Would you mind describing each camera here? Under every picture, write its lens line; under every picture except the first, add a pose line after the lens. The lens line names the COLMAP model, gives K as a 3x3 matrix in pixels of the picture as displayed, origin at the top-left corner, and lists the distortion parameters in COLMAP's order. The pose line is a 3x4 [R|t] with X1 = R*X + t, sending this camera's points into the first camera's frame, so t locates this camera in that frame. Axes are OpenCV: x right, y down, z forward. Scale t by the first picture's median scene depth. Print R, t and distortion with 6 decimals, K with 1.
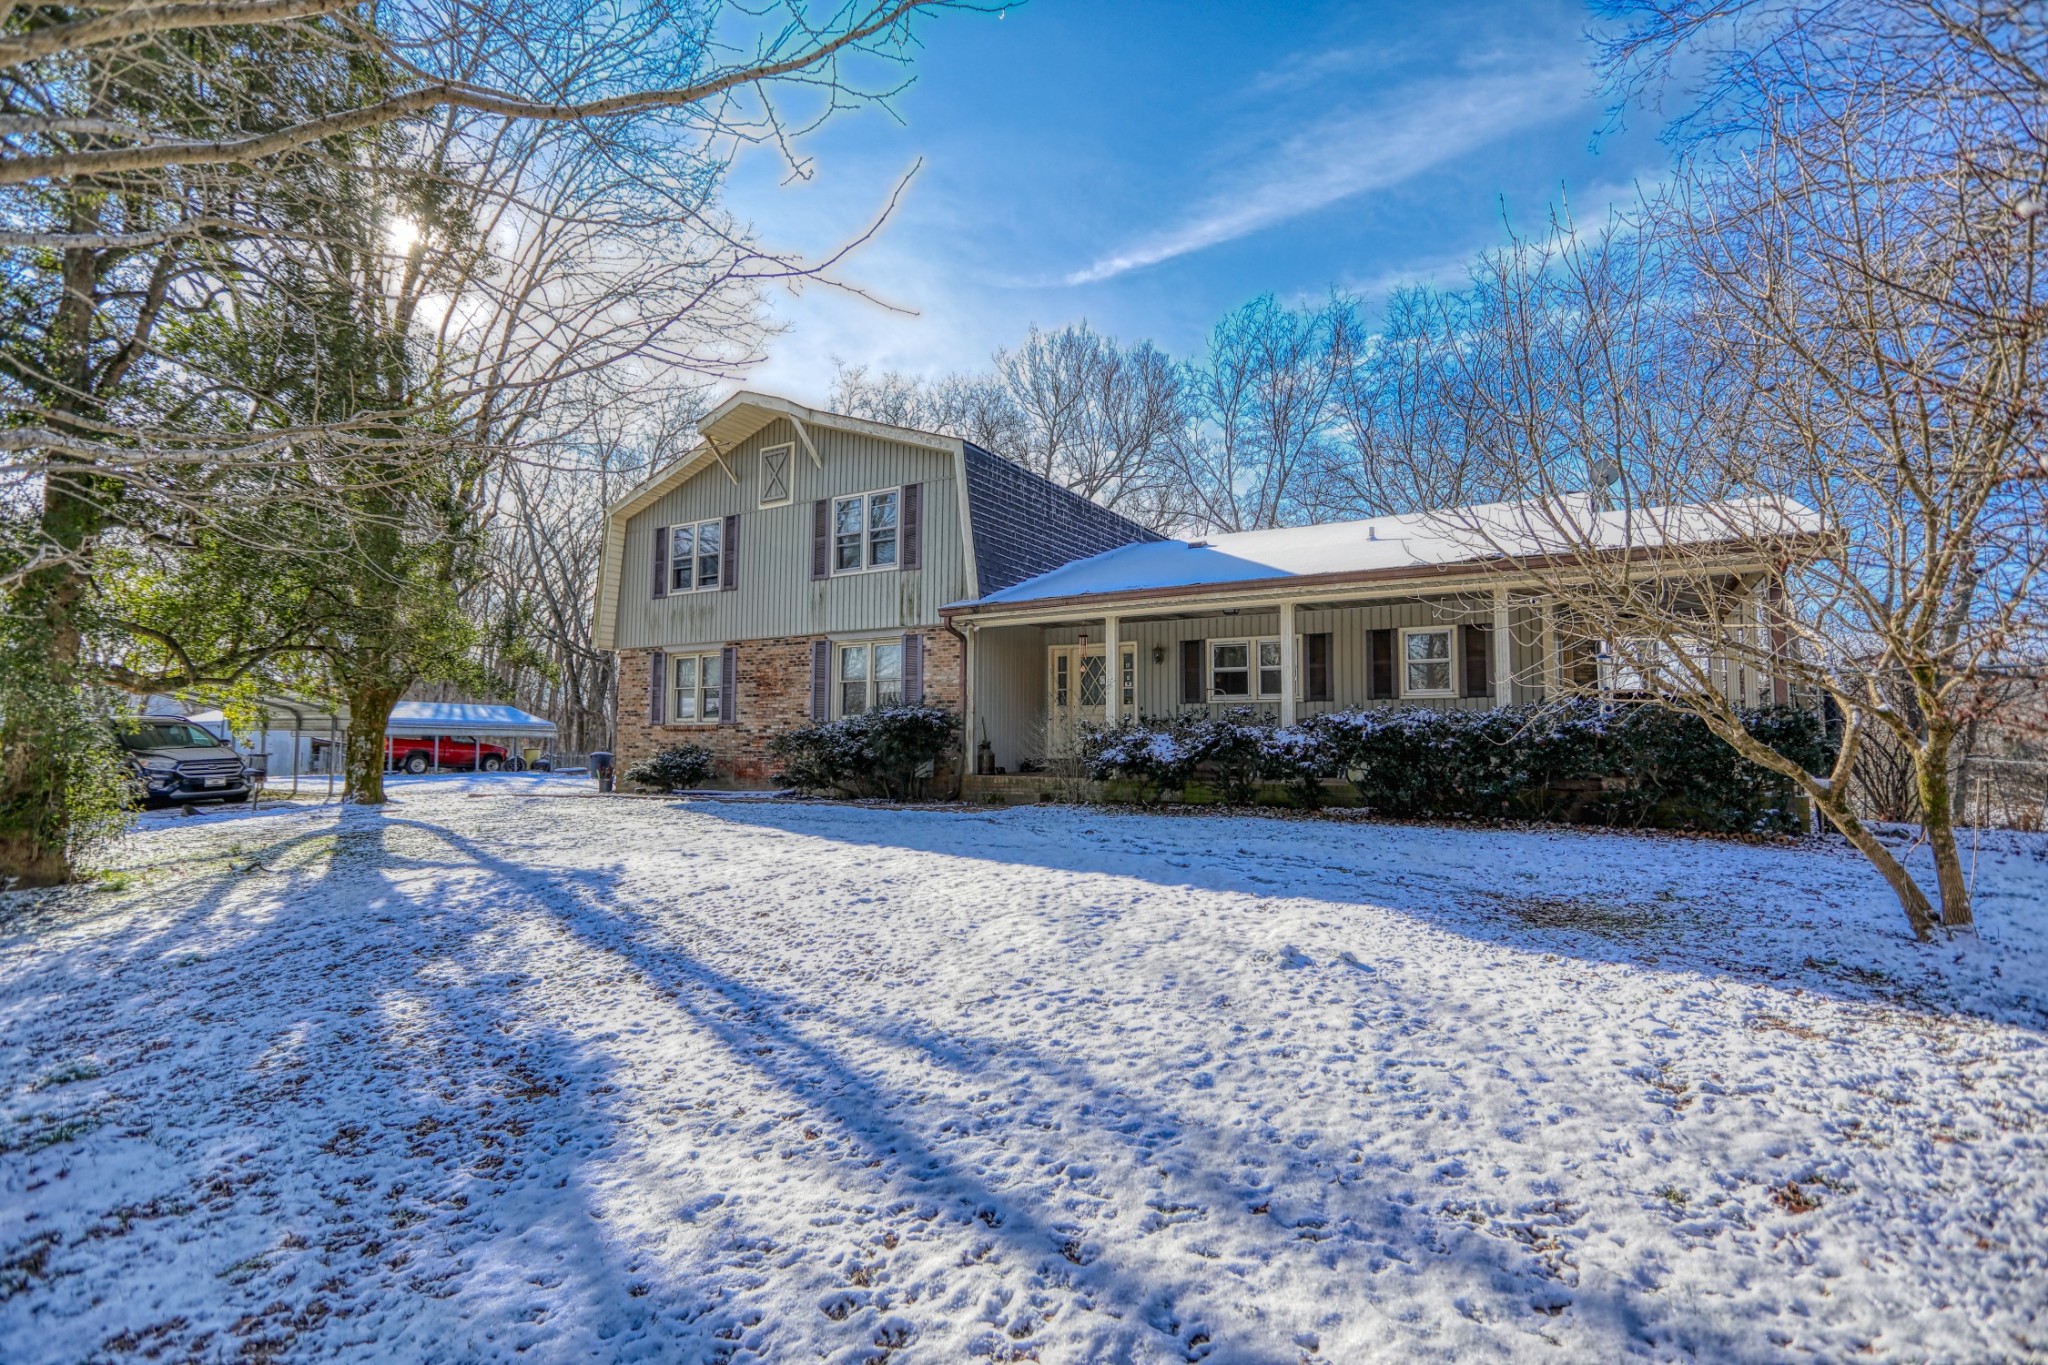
lens RADIAL K [[957.0, 0, 1024.0], [0, 957.0, 682.5], [0, 0, 1]] dist [-0.001145, 0.001906]
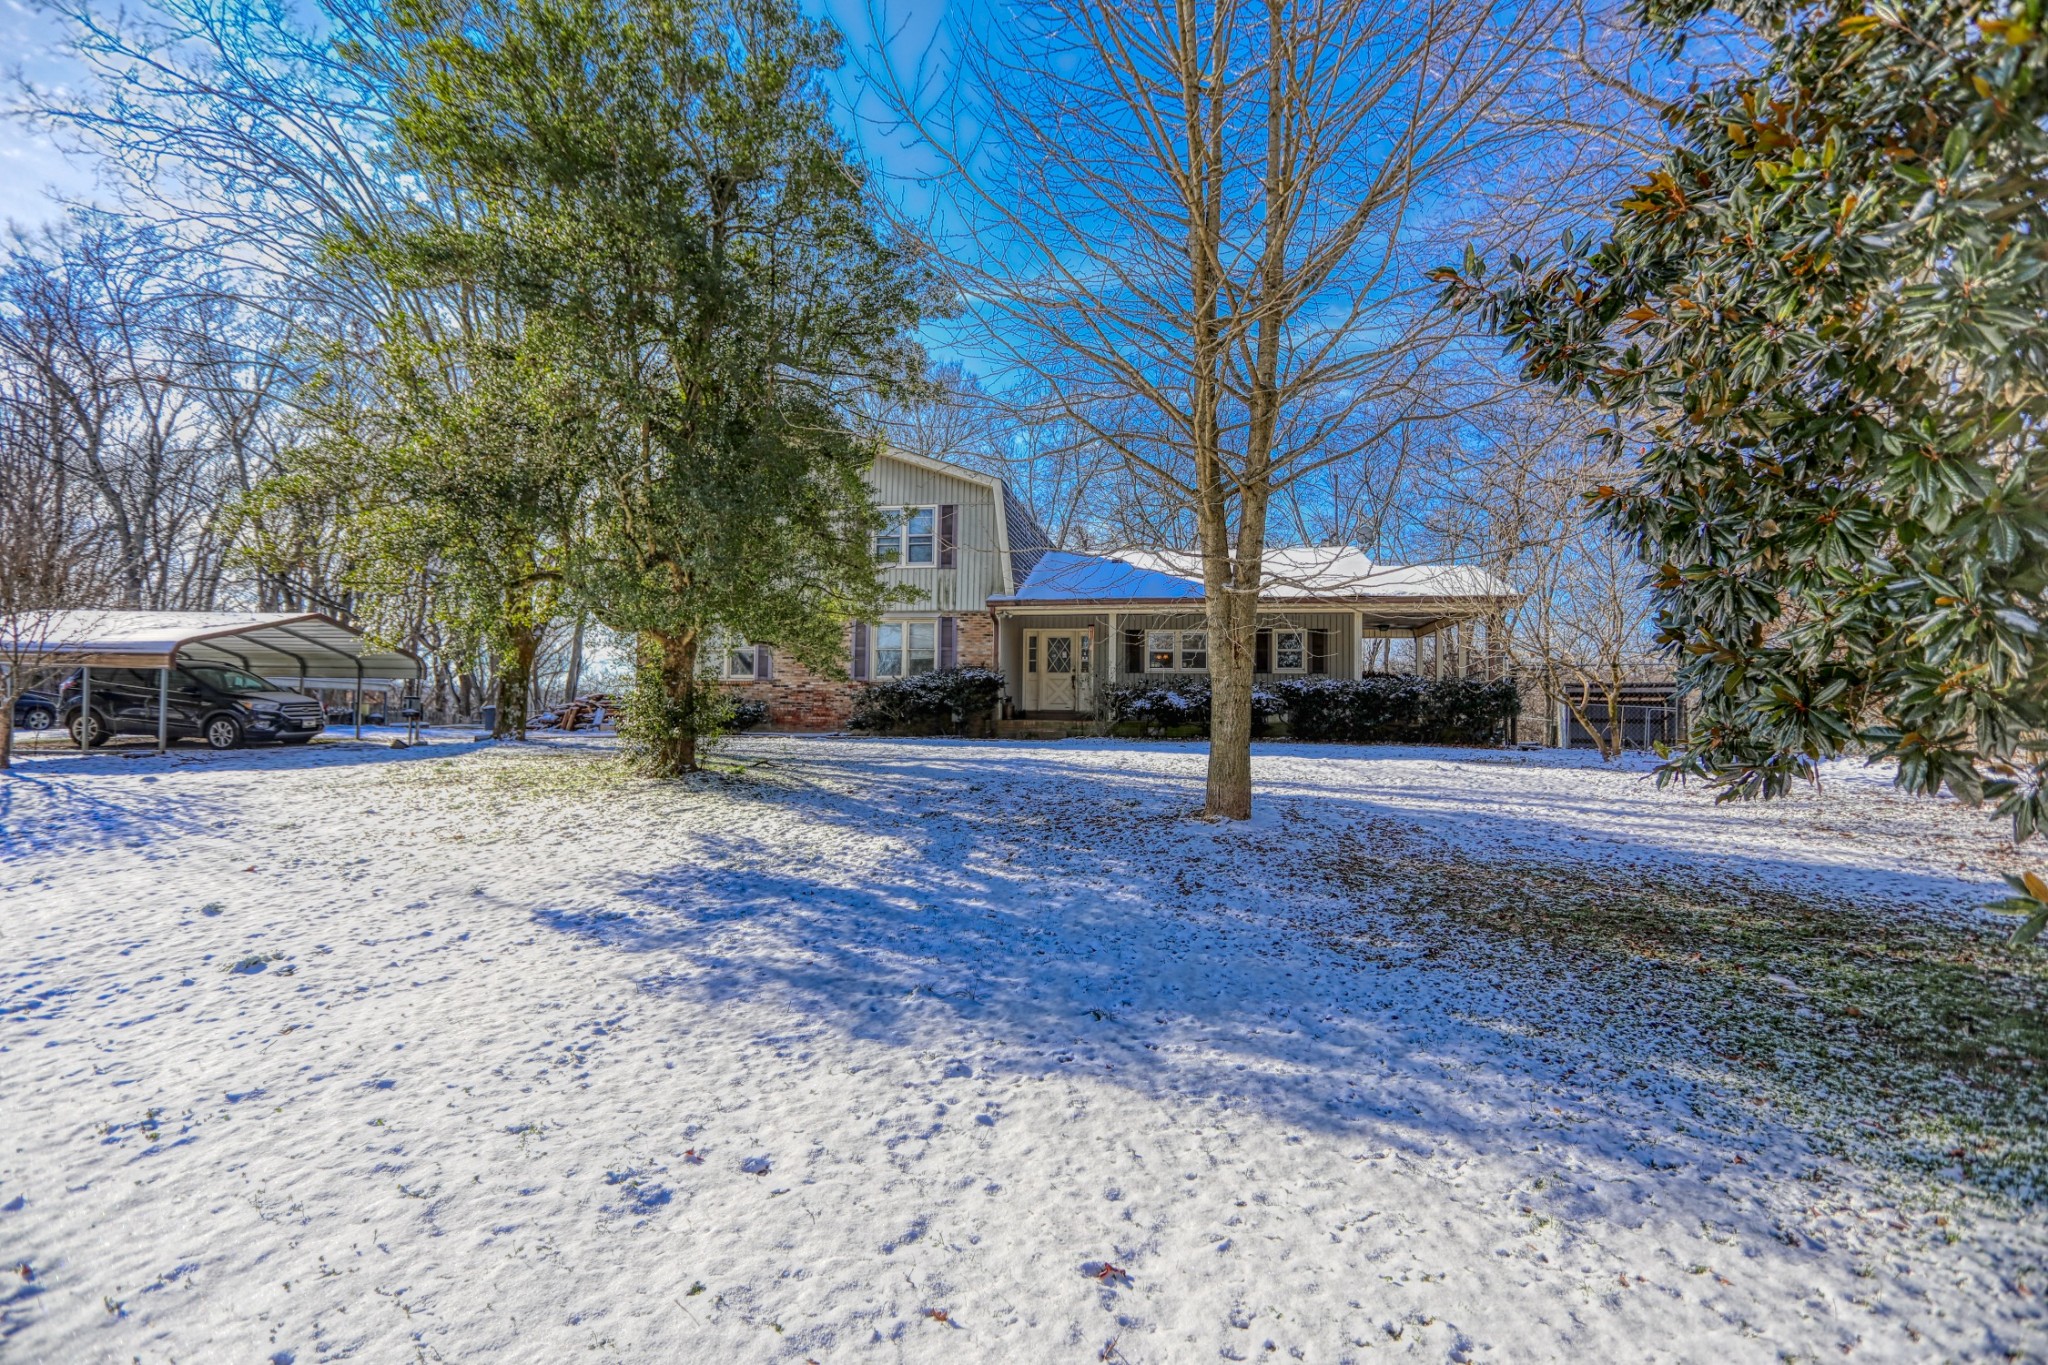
lens RADIAL K [[957.0, 0, 1024.0], [0, 957.0, 682.5], [0, 0, 1]] dist [-0.001145, 0.001906]
pose [[0.929688, 0.020777, 0.367760, -0.507678], [-0.032897, 0.999102, 0.026718, 0.002927], [-0.366875, -0.036938, 0.929537, -0.298970]]
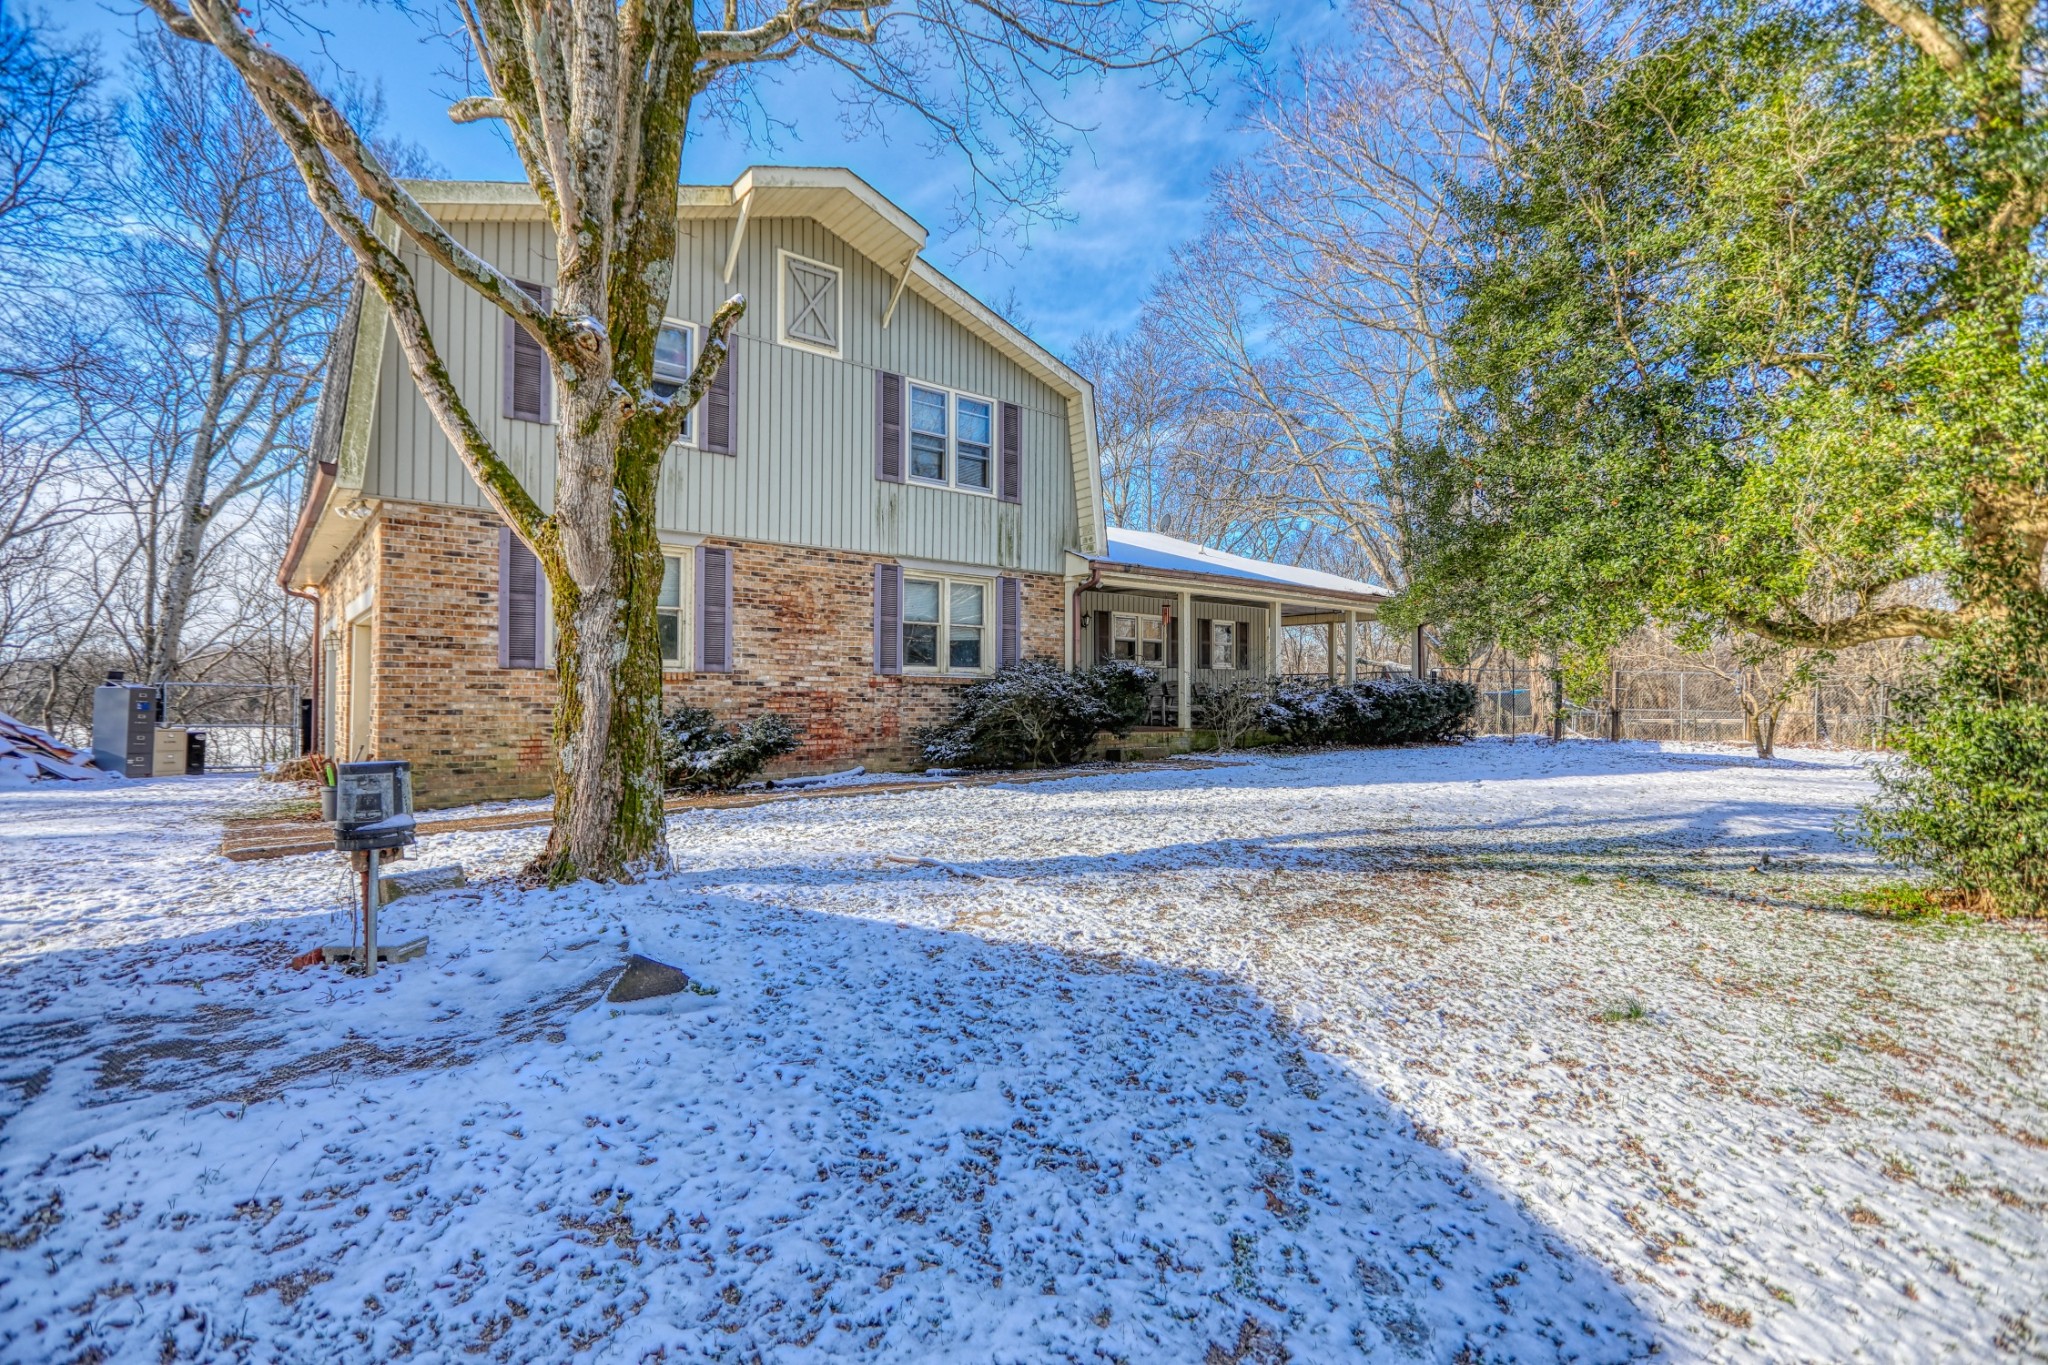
lens RADIAL K [[957.0, 0, 1024.0], [0, 957.0, 682.5], [0, 0, 1]] dist [-0.001145, 0.001906]
pose [[0.335214, 0.002496, 0.942139, -0.929642], [-0.074322, 0.996950, 0.023803, 0.023455], [-0.939206, -0.078001, 0.334377, 0.680316]]
